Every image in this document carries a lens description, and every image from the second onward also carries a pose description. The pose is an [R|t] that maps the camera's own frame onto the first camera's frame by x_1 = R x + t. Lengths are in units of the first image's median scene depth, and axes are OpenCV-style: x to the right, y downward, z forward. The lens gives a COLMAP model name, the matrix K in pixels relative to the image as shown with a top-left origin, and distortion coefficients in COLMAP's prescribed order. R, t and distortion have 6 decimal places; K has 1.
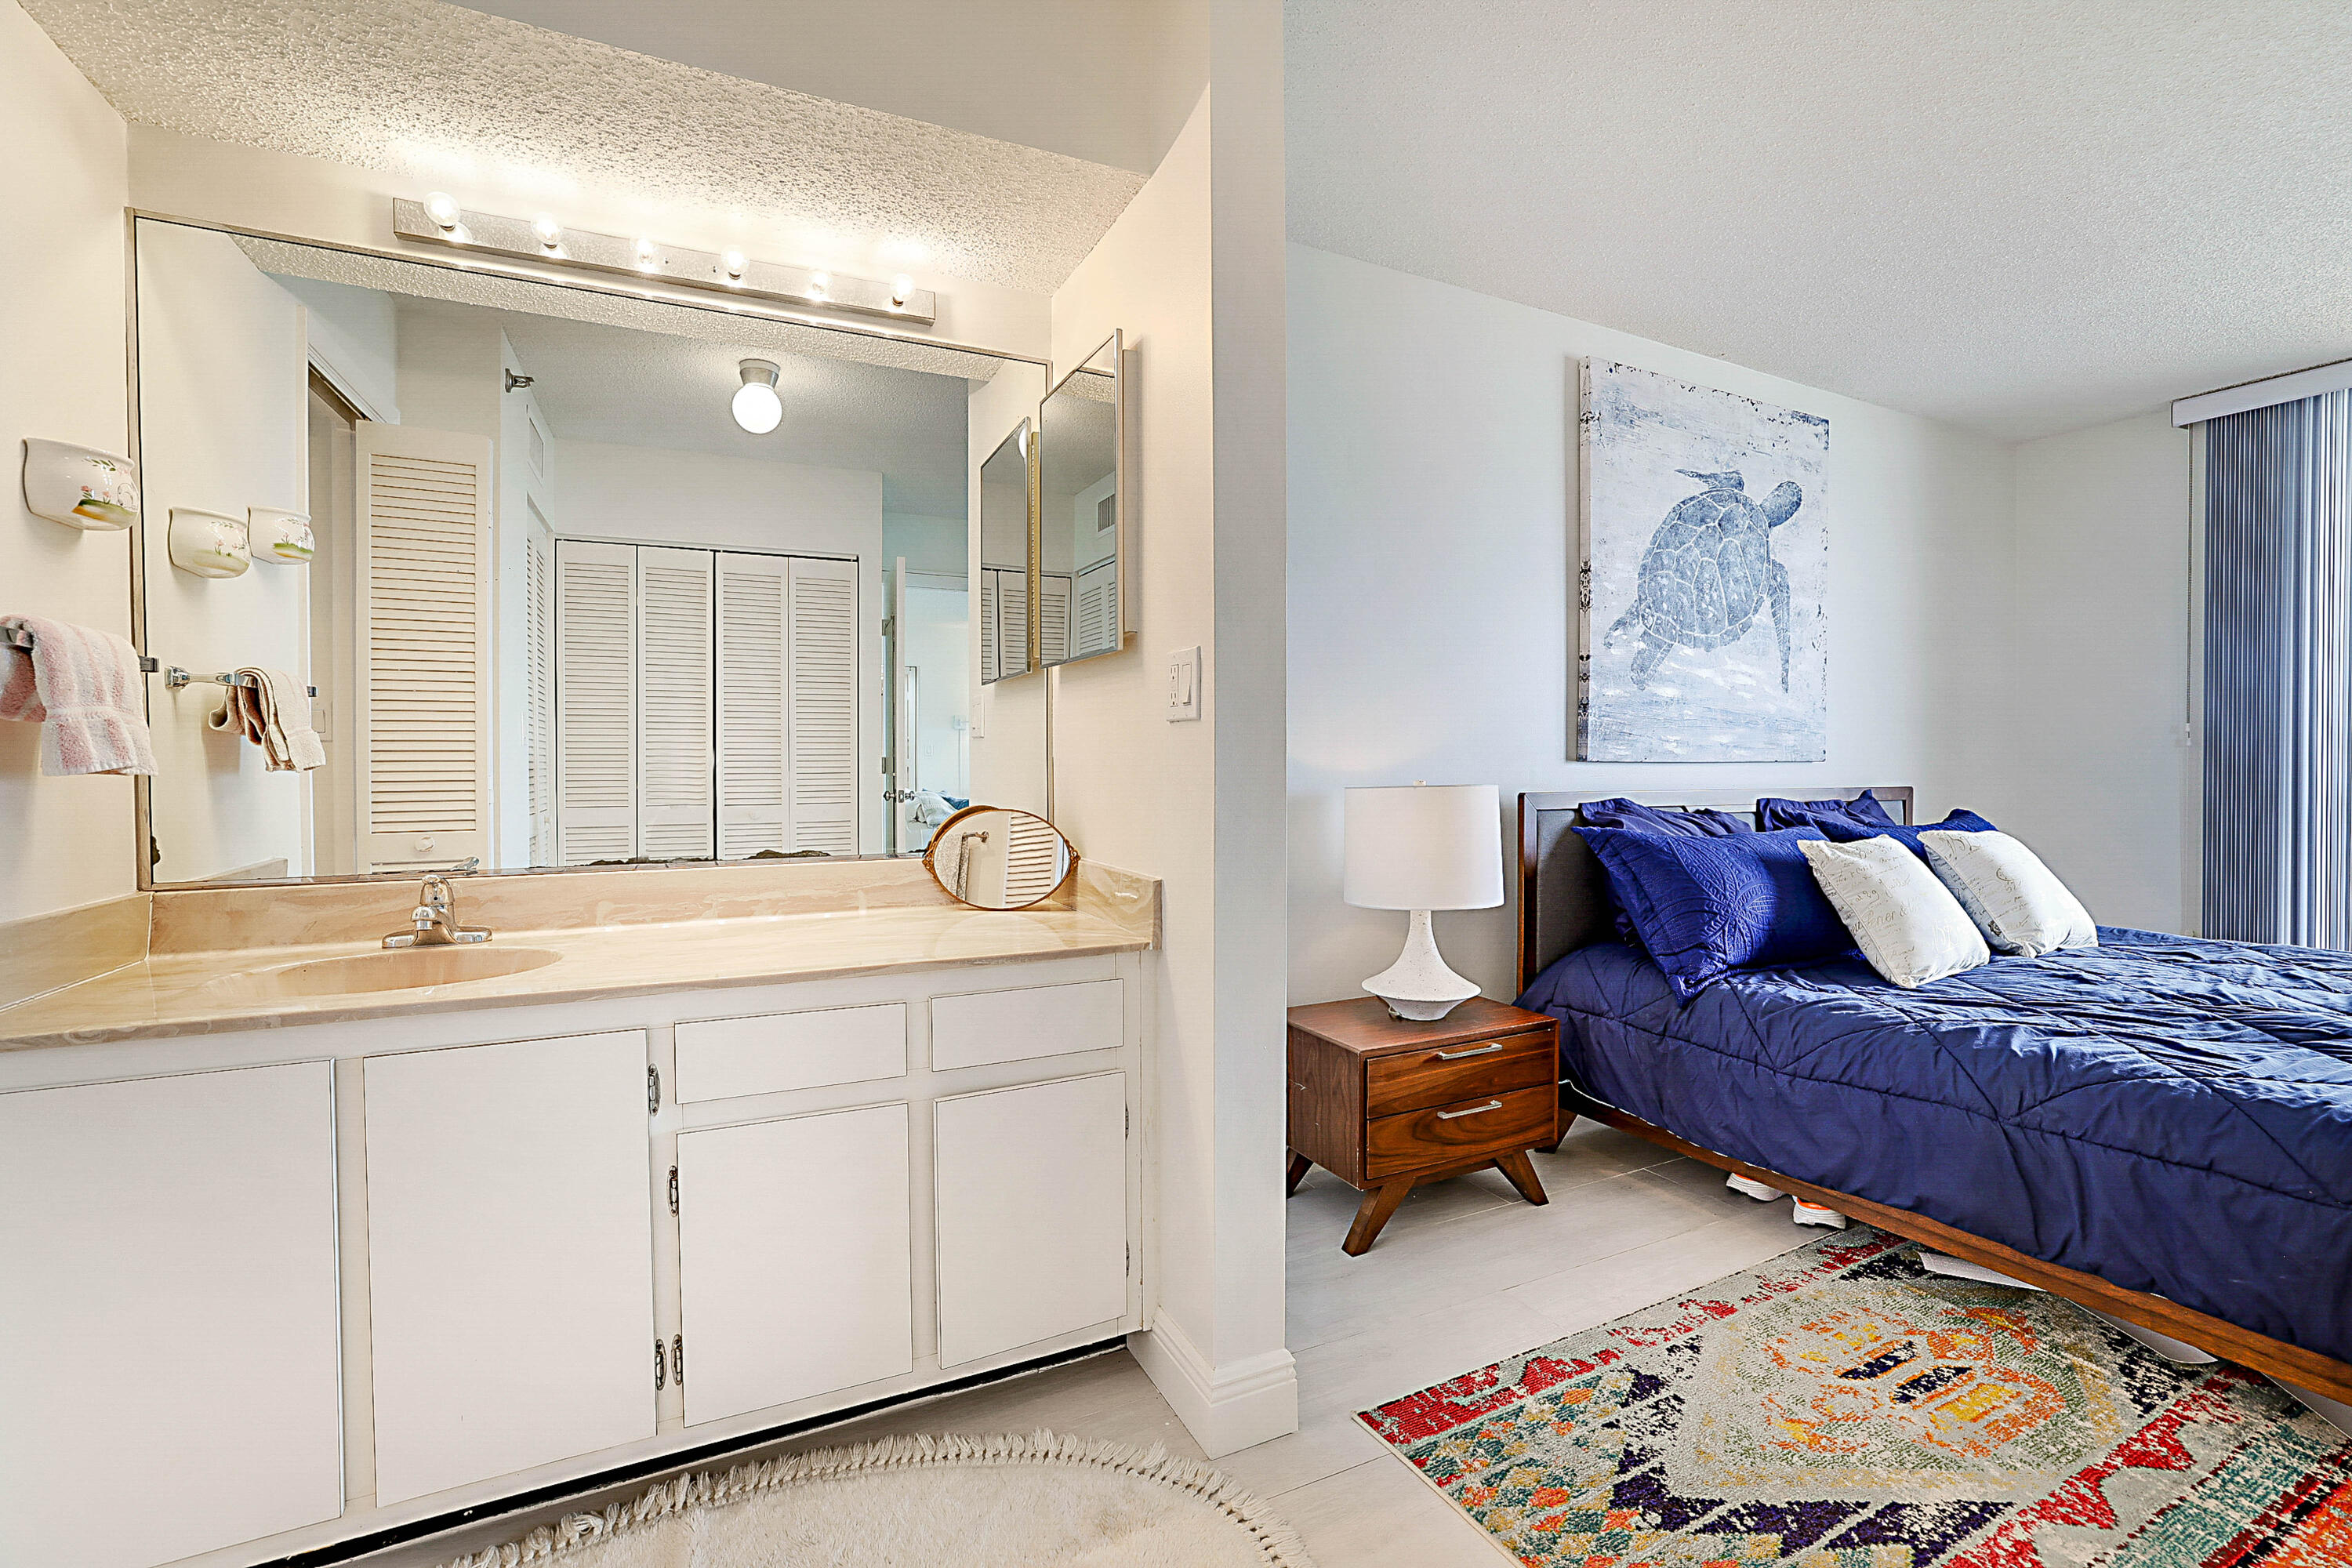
lens RADIAL K [[1013.8, 0, 1178.0], [0, 1013.8, 773.7], [0, 0, 1]] dist [-0.046666, 0.017311]
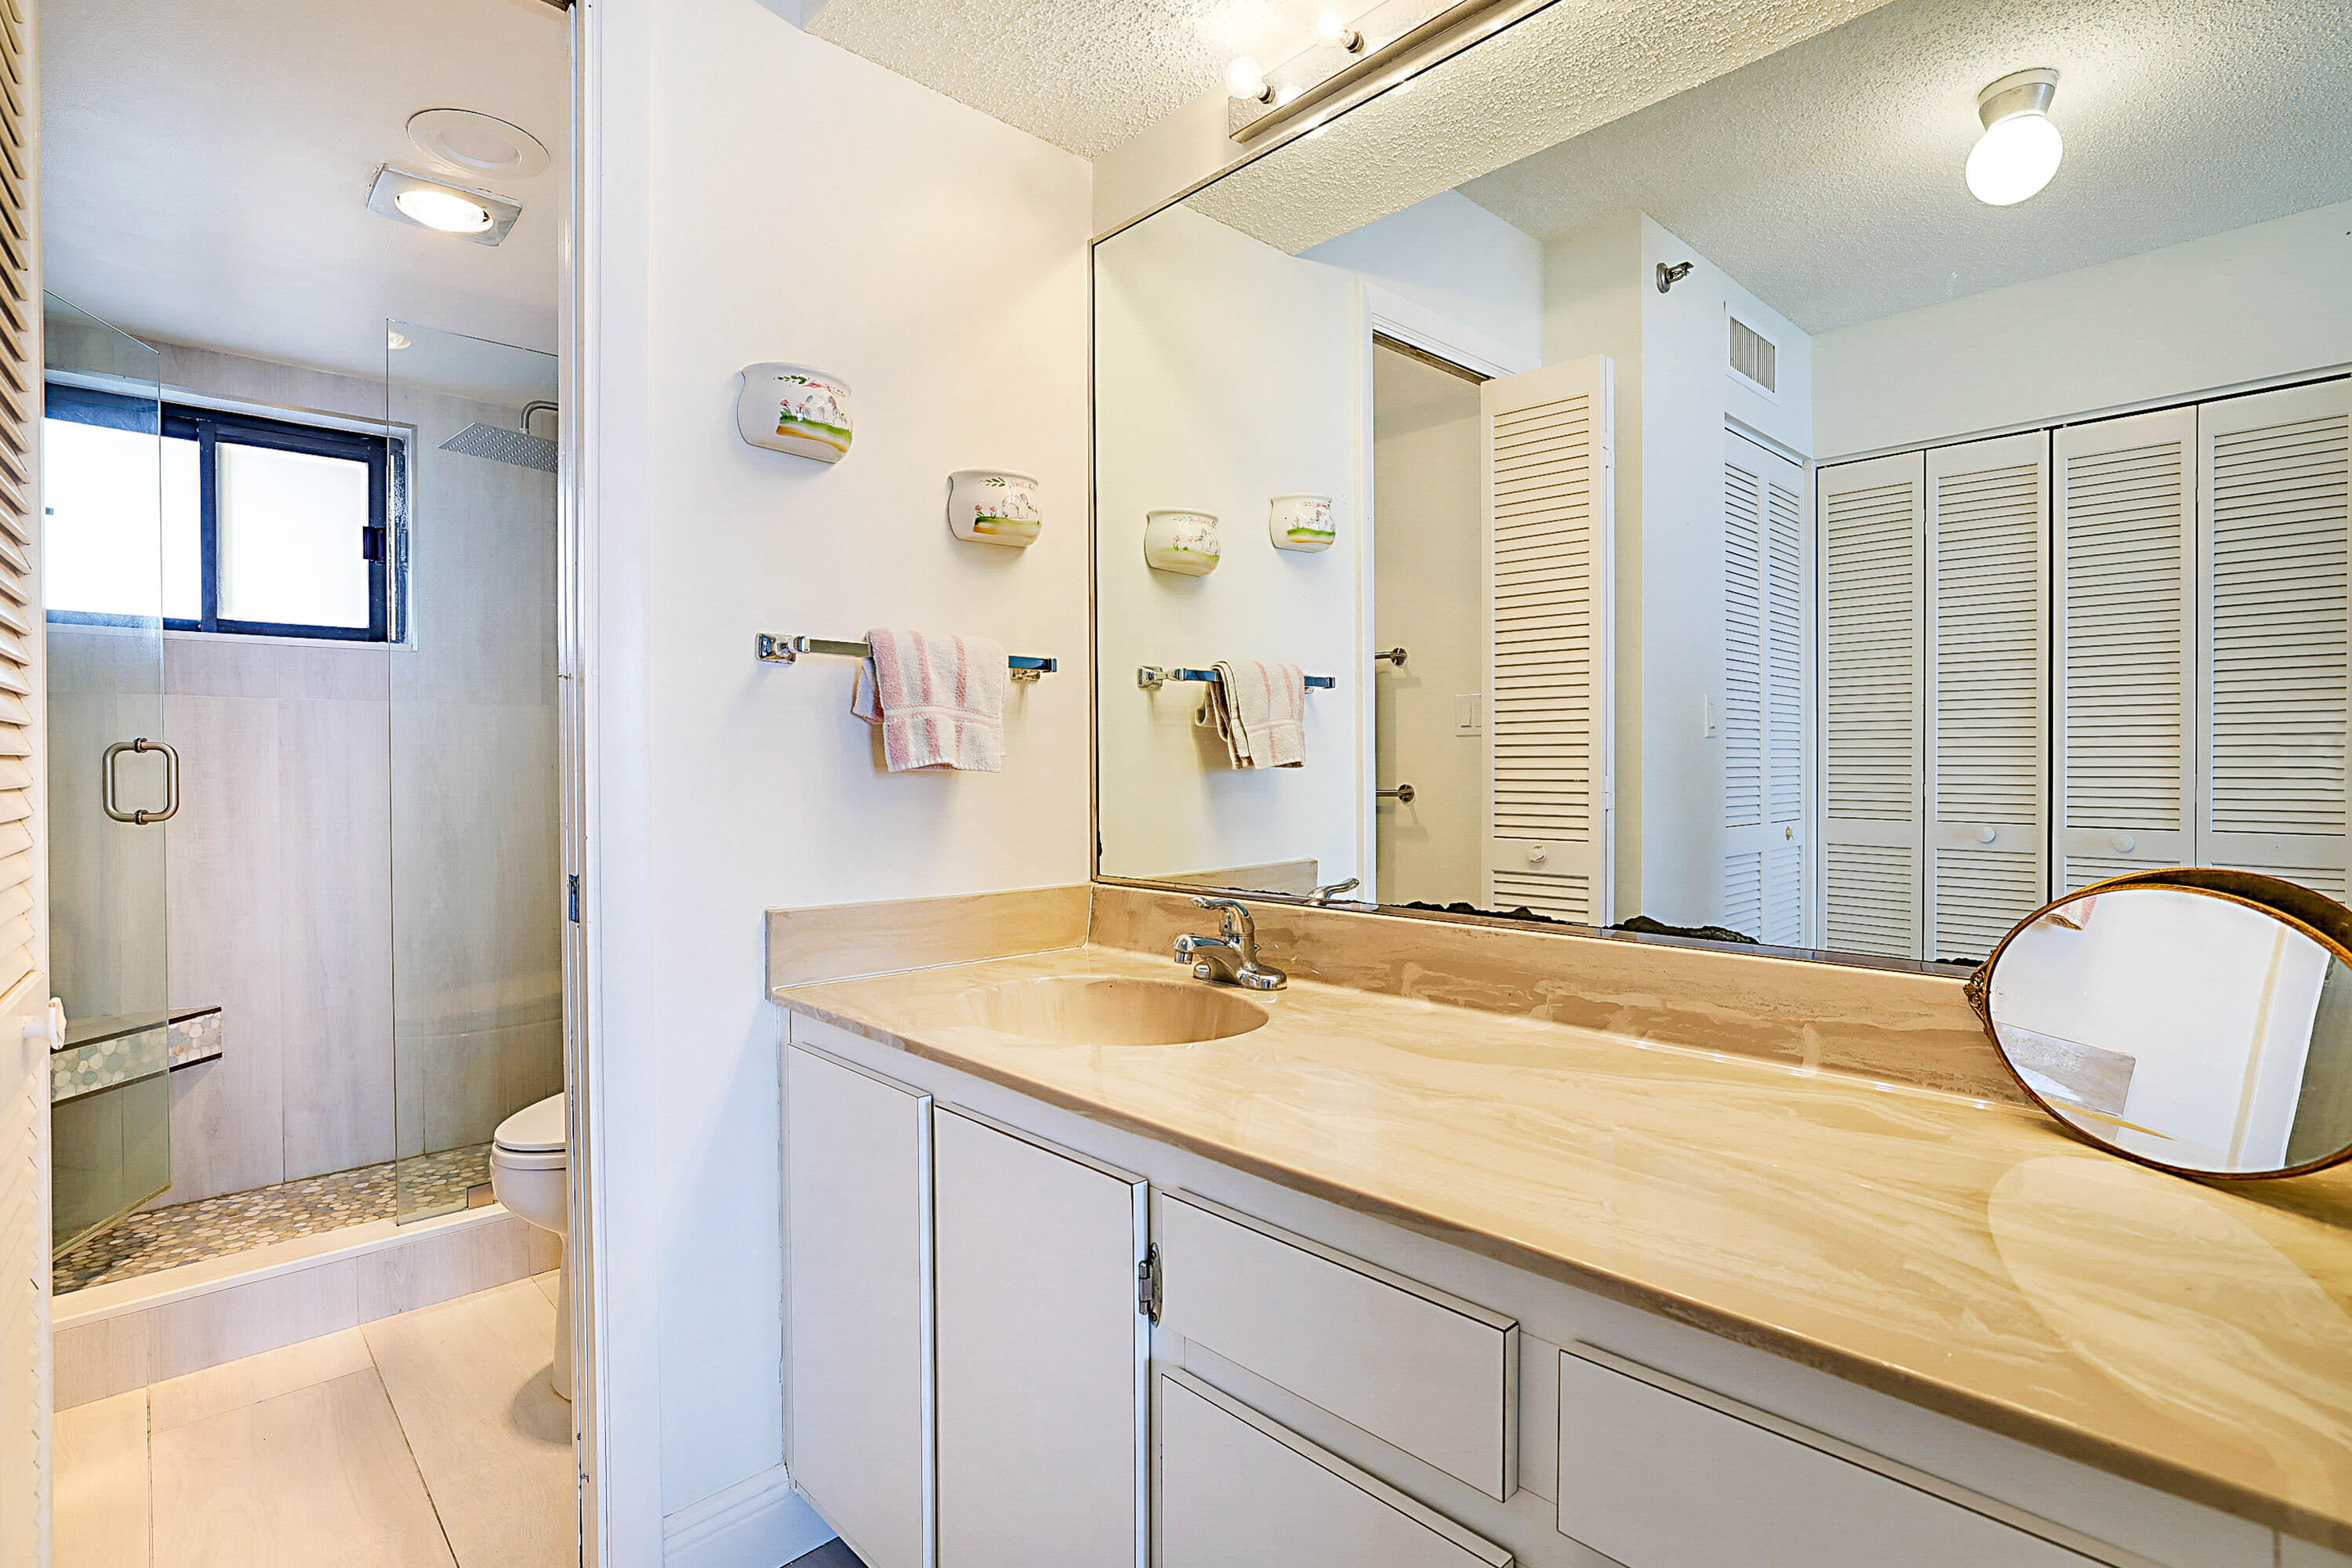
lens RADIAL K [[1138.6, 0, 1170.9], [0, 1138.6, 764.3], [0, 0, 1]] dist [-0.028375, 0.023070]
pose [[0.311072, 0.004087, -0.950378, 0.070206], [-0.009328, 0.999956, 0.001247, -0.004410], [0.950341, 0.008478, 0.311096, 0.378614]]
